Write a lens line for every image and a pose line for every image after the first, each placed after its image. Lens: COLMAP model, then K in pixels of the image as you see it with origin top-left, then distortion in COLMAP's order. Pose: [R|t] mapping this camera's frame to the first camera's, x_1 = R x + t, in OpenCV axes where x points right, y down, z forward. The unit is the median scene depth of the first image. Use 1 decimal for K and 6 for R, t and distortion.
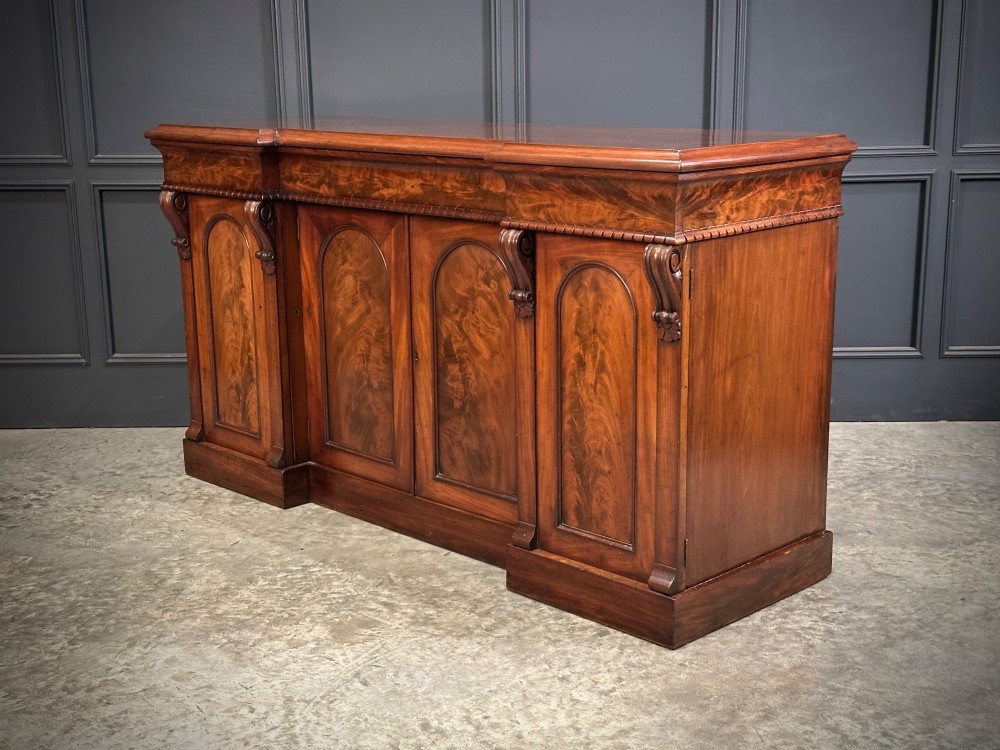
lens RADIAL K [[1368.9, 0, 498.6], [0, 1368.9, 378.4], [0, 0, 1]] dist [0.156725, -0.210840]
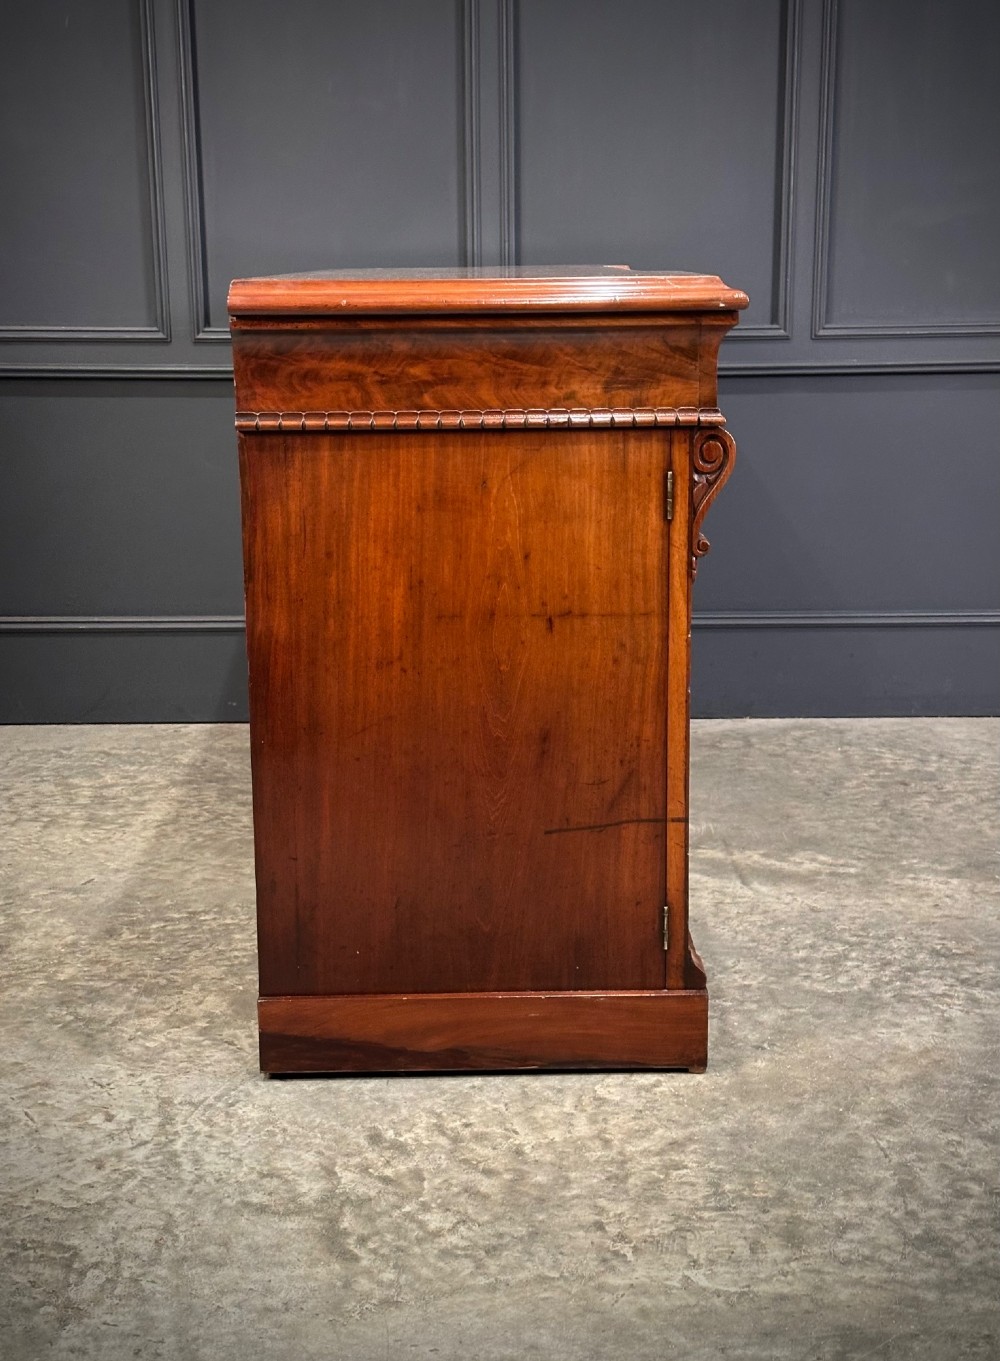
lens RADIAL K [[1862.4, 0, 520.9], [0, 1862.4, 679.6], [0, 0, 1]] dist [0.163089, -0.253904]
pose [[0.999490, 0.001466, 0.031914, -0.010426], [-0.001061, 0.999919, -0.012699, 0.037074], [-0.031930, 0.012659, 0.999410, 0.083791]]
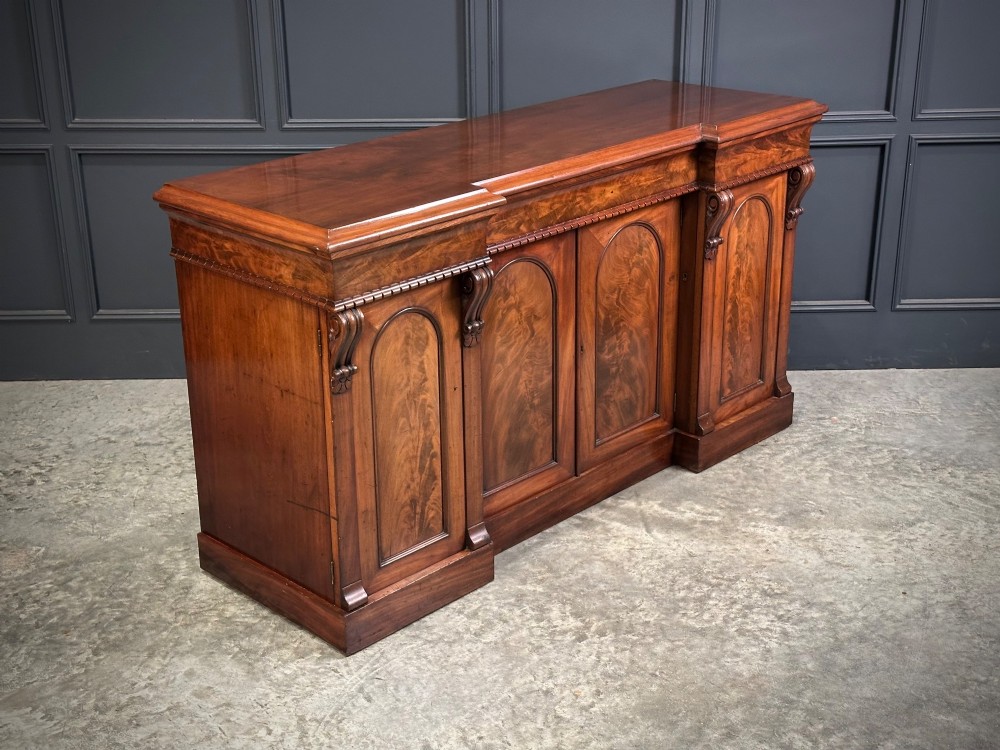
lens RADIAL K [[1381.0, 0, 494.6], [0, 1381.0, 372.1], [0, 0, 1]] dist [0.145984, -0.131963]
pose [[0.999420, -0.007991, 0.033089, -0.027353], [0.003294, 0.990195, 0.139650, -0.173446], [-0.033881, -0.139460, 0.989648, -0.065979]]
